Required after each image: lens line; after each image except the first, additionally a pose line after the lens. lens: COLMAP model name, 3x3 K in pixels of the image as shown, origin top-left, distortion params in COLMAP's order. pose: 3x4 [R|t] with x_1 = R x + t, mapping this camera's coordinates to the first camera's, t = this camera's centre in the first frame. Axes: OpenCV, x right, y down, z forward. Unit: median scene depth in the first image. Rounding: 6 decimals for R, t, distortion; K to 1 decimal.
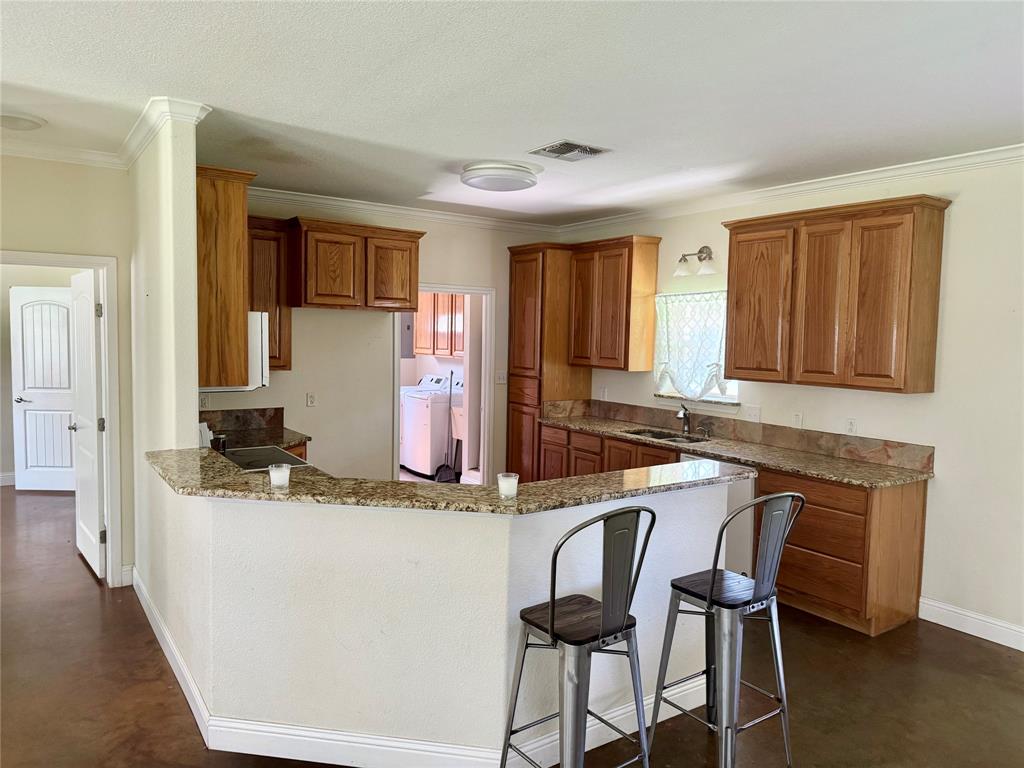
lens RADIAL K [[696.7, 0, 512.0], [0, 696.7, 384.0], [0, 0, 1]] dist [-0.017312, -0.001492]
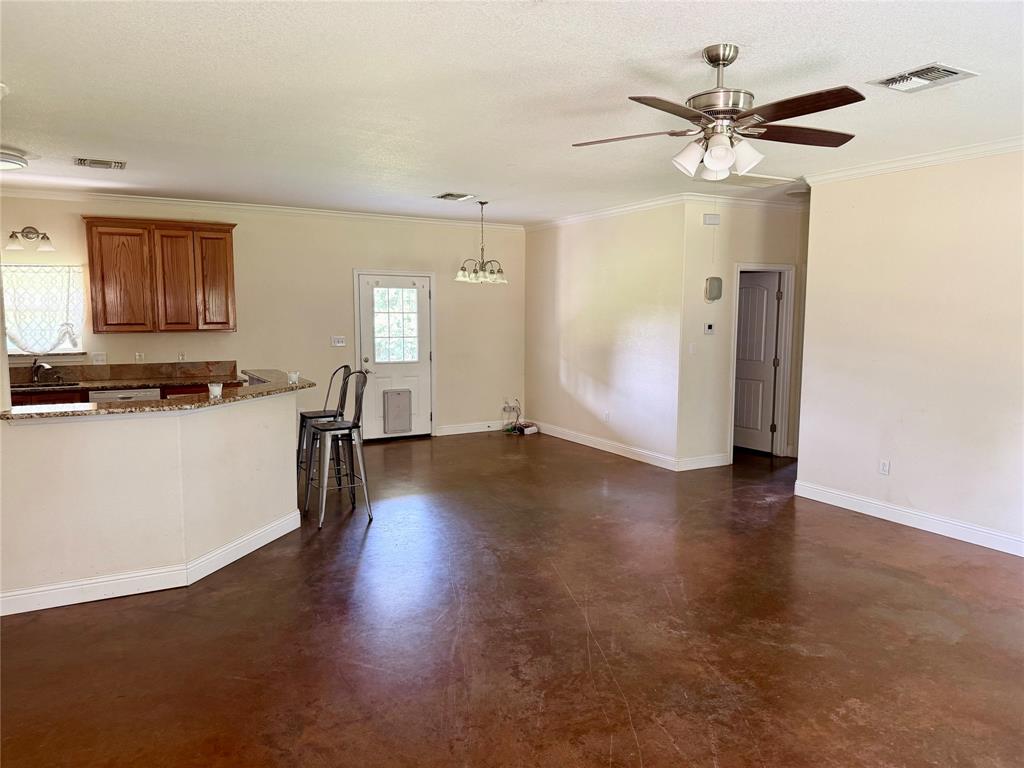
lens RADIAL K [[696.7, 0, 512.0], [0, 696.7, 384.0], [0, 0, 1]] dist [-0.017312, -0.001492]
pose [[0.087126, -0.124966, 0.988328, -1.449862], [0.070477, 0.990388, 0.119013, -0.019806], [-0.993701, 0.059285, 0.095096, 0.120762]]
